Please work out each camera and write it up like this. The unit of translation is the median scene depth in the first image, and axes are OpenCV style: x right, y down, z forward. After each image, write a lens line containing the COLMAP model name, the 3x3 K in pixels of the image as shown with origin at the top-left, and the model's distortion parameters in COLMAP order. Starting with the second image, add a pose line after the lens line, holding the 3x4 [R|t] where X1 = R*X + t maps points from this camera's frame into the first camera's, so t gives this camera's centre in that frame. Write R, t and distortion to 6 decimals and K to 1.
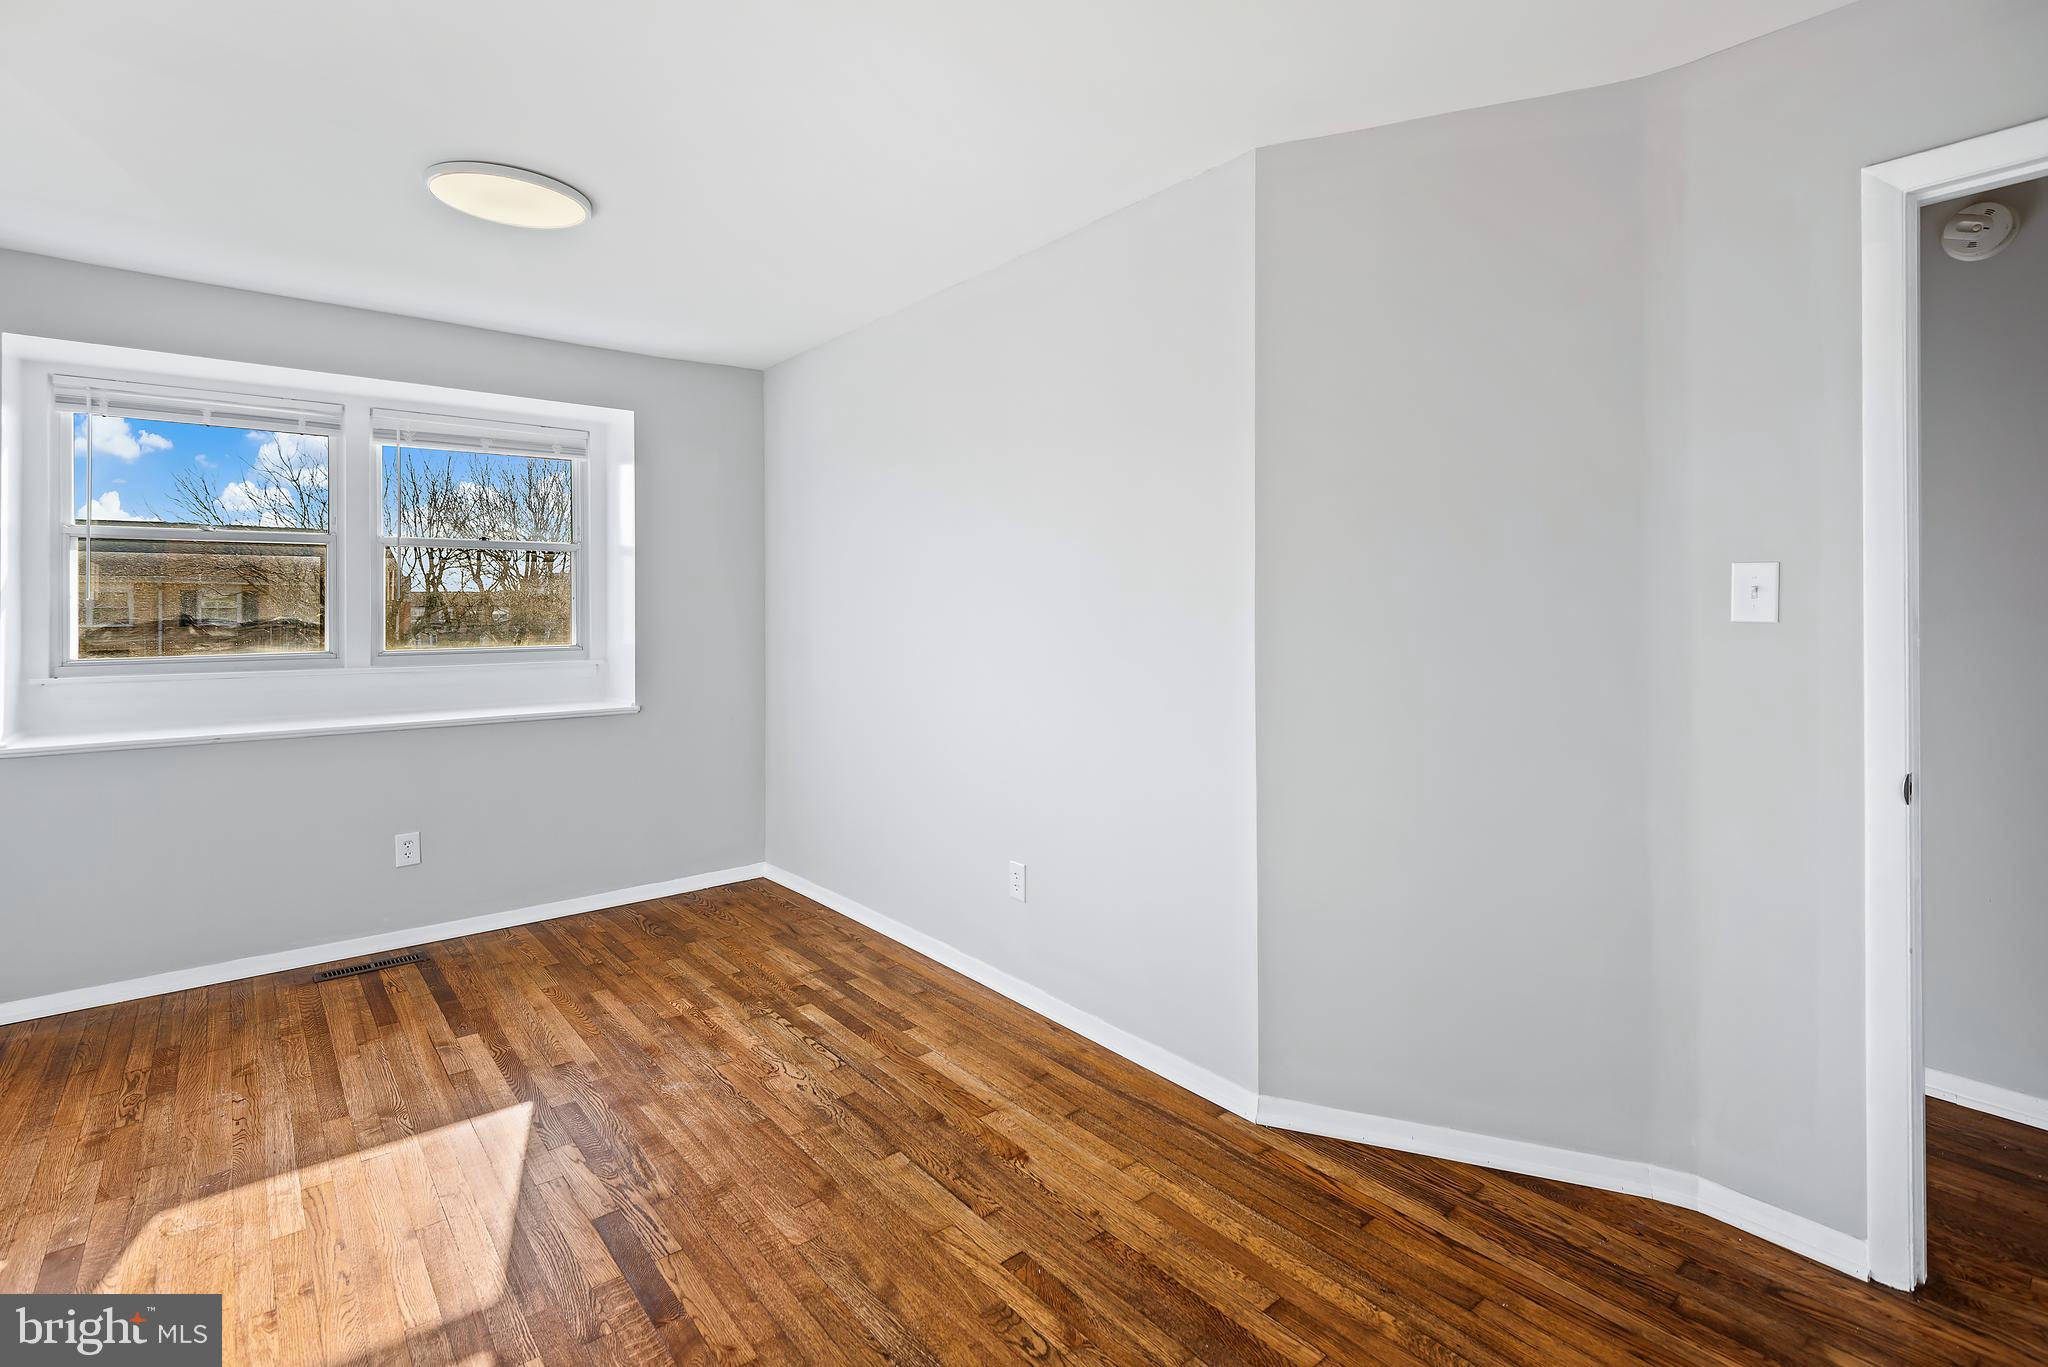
lens RADIAL K [[953.5, 0, 1031.1], [0, 953.5, 619.2], [0, 0, 1]] dist [0.035418, -0.018120]
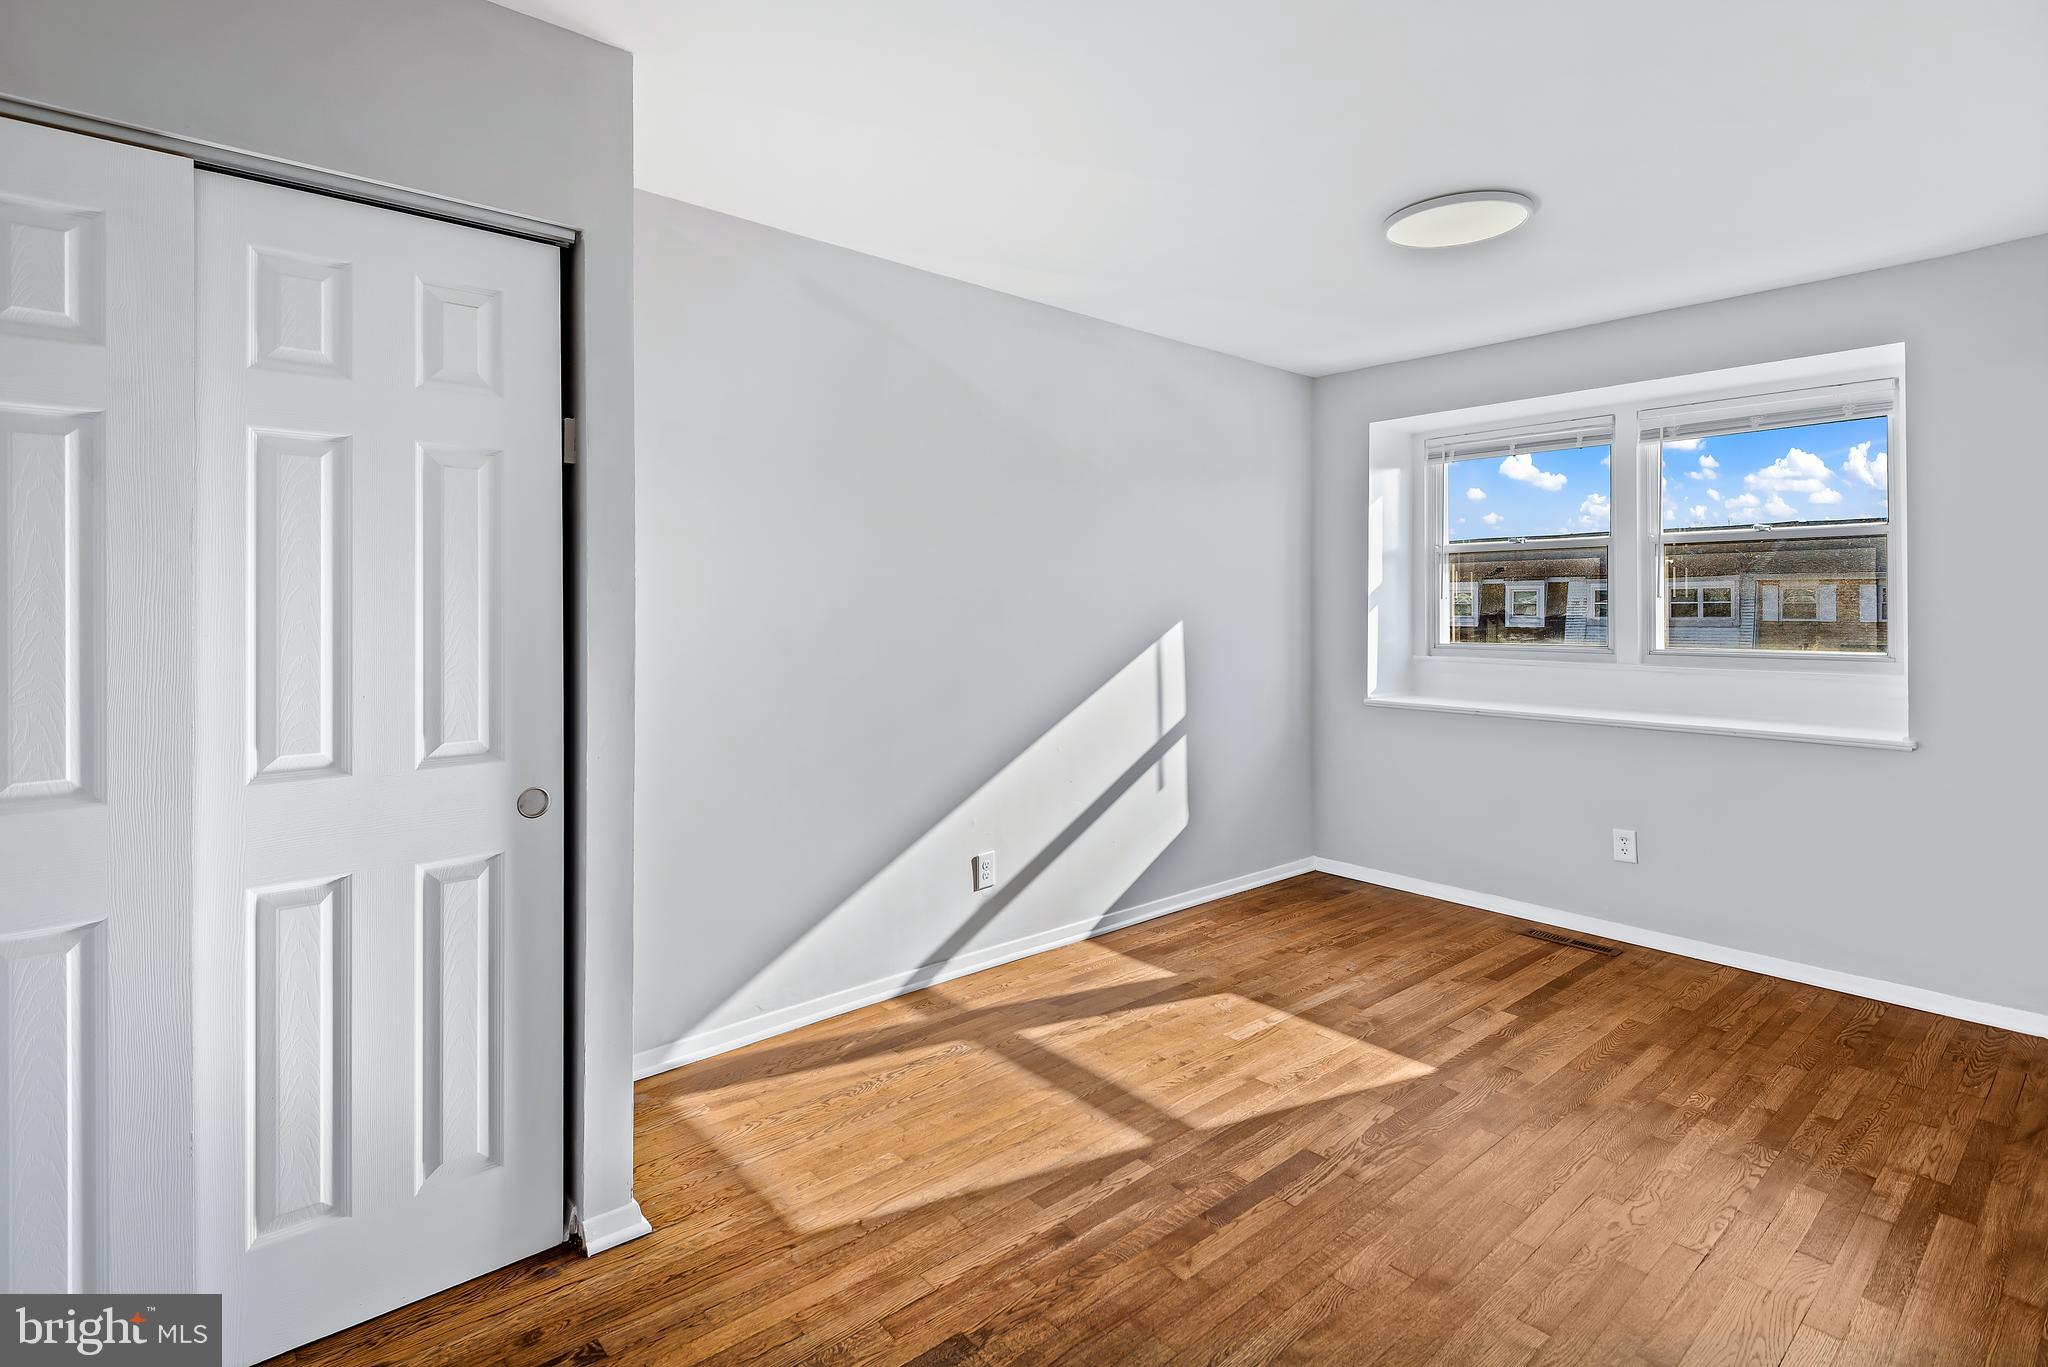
lens RADIAL K [[989.9, 0, 1028.7], [0, 989.9, 615.3], [0, 0, 1]] dist [0.024320, -0.010815]
pose [[0.036845, 0.012155, -0.999247, 0.474711], [-0.011301, 0.999867, 0.011746, -0.009926], [0.999257, 0.010859, 0.036977, 0.427205]]
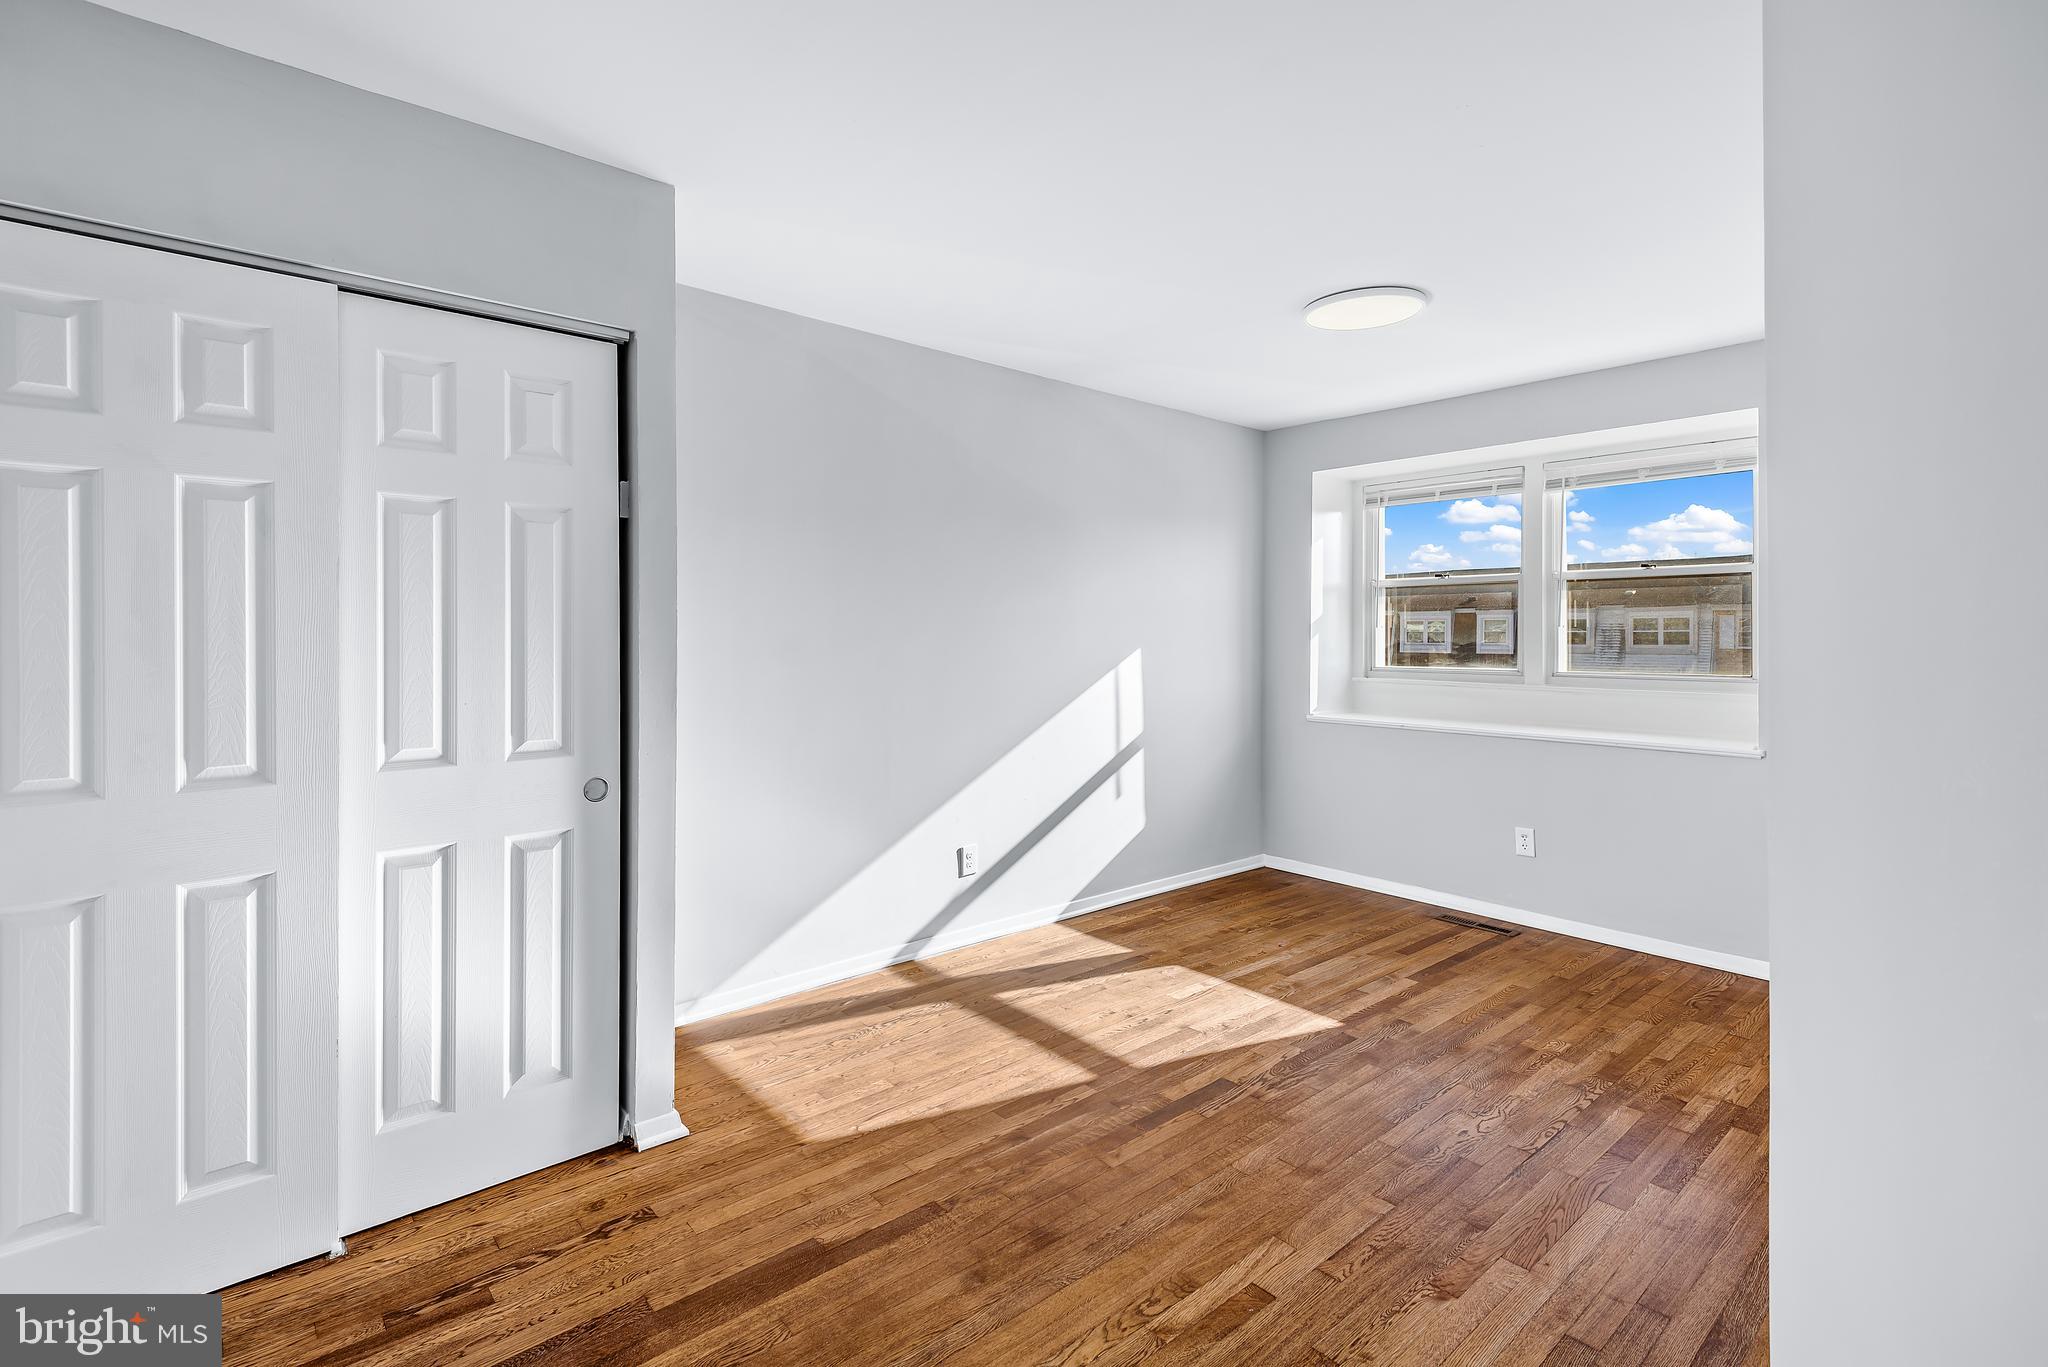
lens RADIAL K [[939.1, 0, 1027.2], [0, 939.1, 641.1], [0, 0, 1]] dist [0.038673, -0.013814]
pose [[0.036889, 0.011801, -0.999250, 0.604464], [-0.013058, 0.999851, 0.011326, -0.011085], [0.999234, 0.012630, 0.037038, 0.452257]]
